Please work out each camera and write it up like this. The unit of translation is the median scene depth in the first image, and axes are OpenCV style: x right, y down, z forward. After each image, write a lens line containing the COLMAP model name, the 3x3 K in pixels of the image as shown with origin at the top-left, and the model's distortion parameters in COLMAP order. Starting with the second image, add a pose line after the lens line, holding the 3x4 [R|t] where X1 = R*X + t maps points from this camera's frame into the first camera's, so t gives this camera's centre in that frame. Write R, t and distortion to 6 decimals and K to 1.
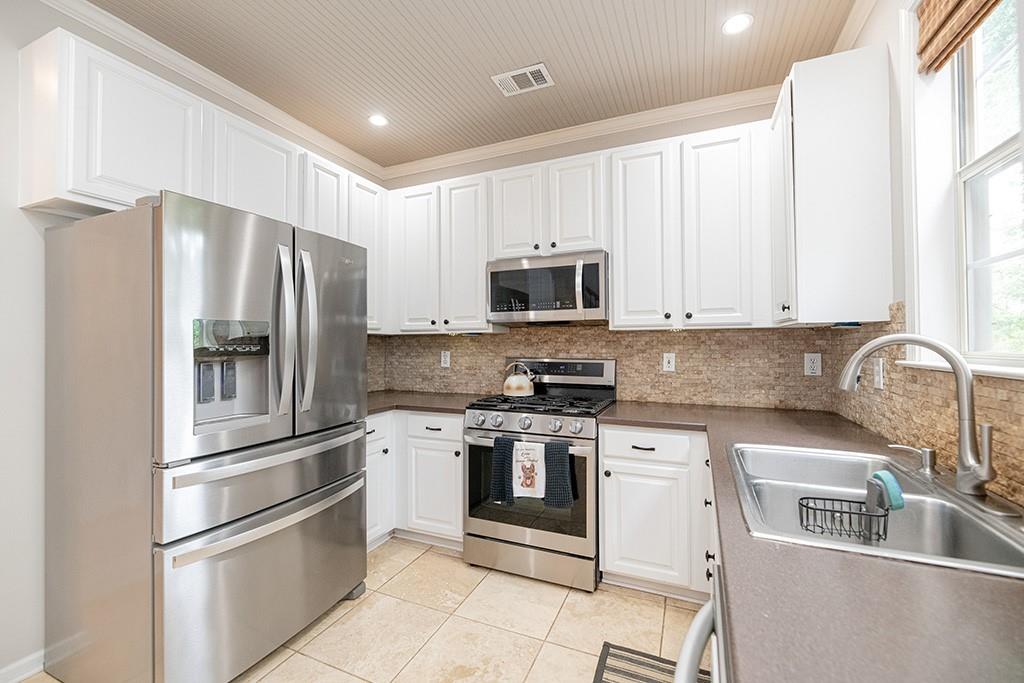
lens RADIAL K [[417.3, 0, 515.3], [0, 417.3, 339.6], [0, 0, 1]] dist [-0.000988, -0.000013]
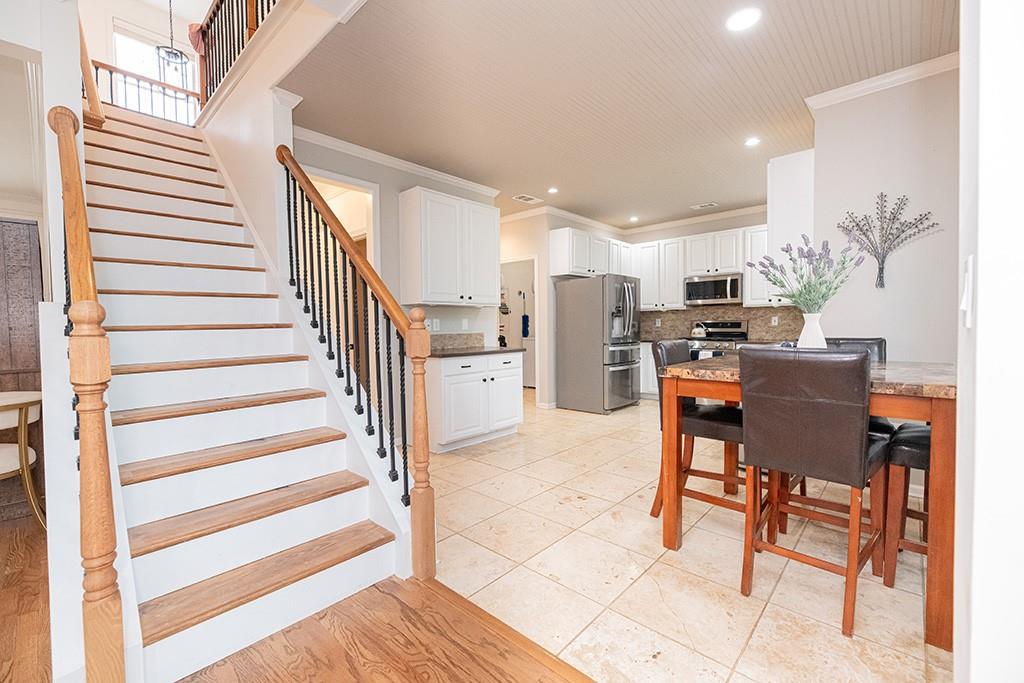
lens RADIAL K [[430.5, 0, 507.3], [0, 430.5, 340.2], [0, 0, 1]] dist [-0.000428, -0.000018]
pose [[0.940263, 0.003751, -0.340428, -0.193766], [0.011937, 0.998961, 0.043977, 0.041167], [0.340240, -0.045413, 0.939241, -1.721739]]
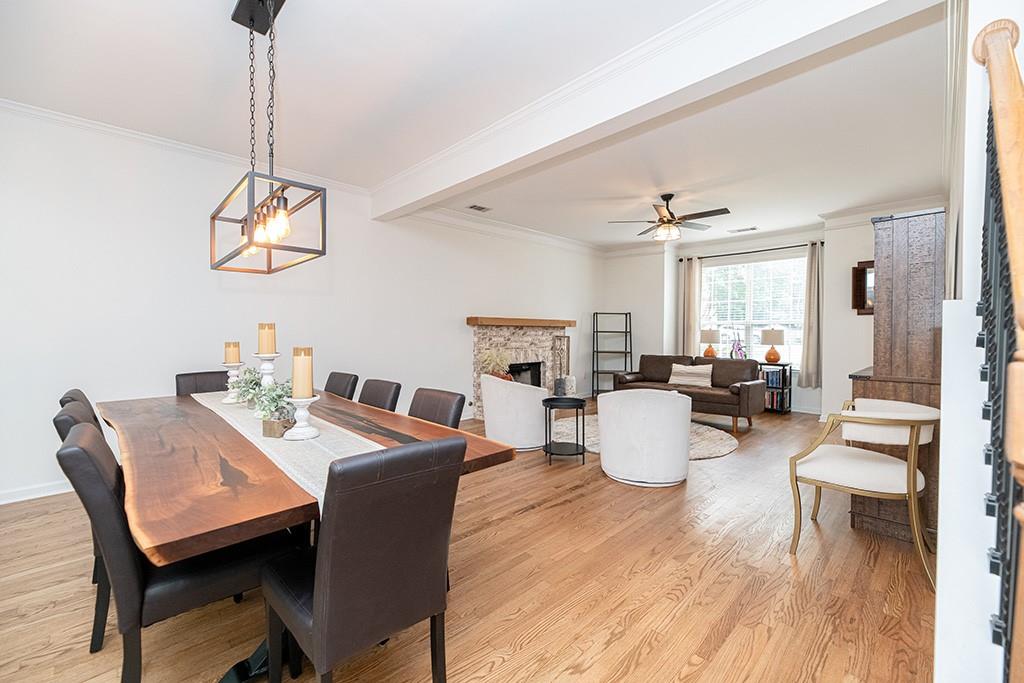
lens RADIAL K [[417.3, 0, 515.3], [0, 417.3, 339.6], [0, 0, 1]] dist [-0.000988, -0.000013]
pose [[-0.381642, 0.021297, -0.924065, -0.503756], [0.006740, 0.999772, 0.020258, 0.034260], [0.924286, 0.001503, -0.381698, -1.599920]]
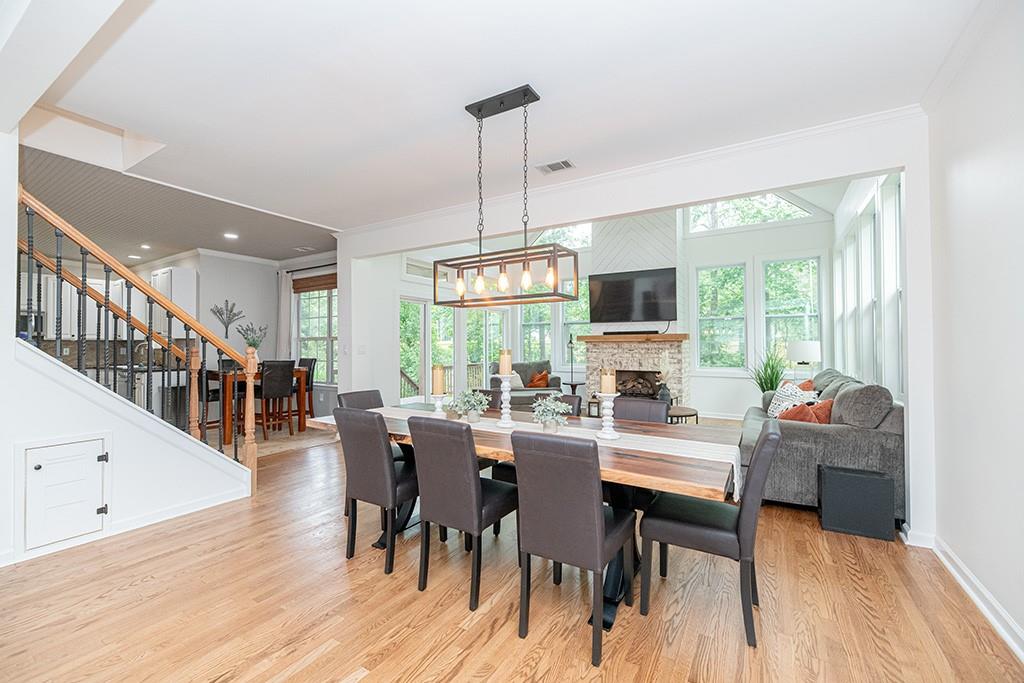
lens RADIAL K [[418.8, 0, 513.5], [0, 418.8, 340.6], [0, 0, 1]] dist [-0.000155, 0.000009]
pose [[0.147252, 0.016945, 0.988954, -2.116162], [-0.006458, 0.999848, -0.016170, 0.008715], [-0.989078, -0.004005, 0.147339, -2.556446]]
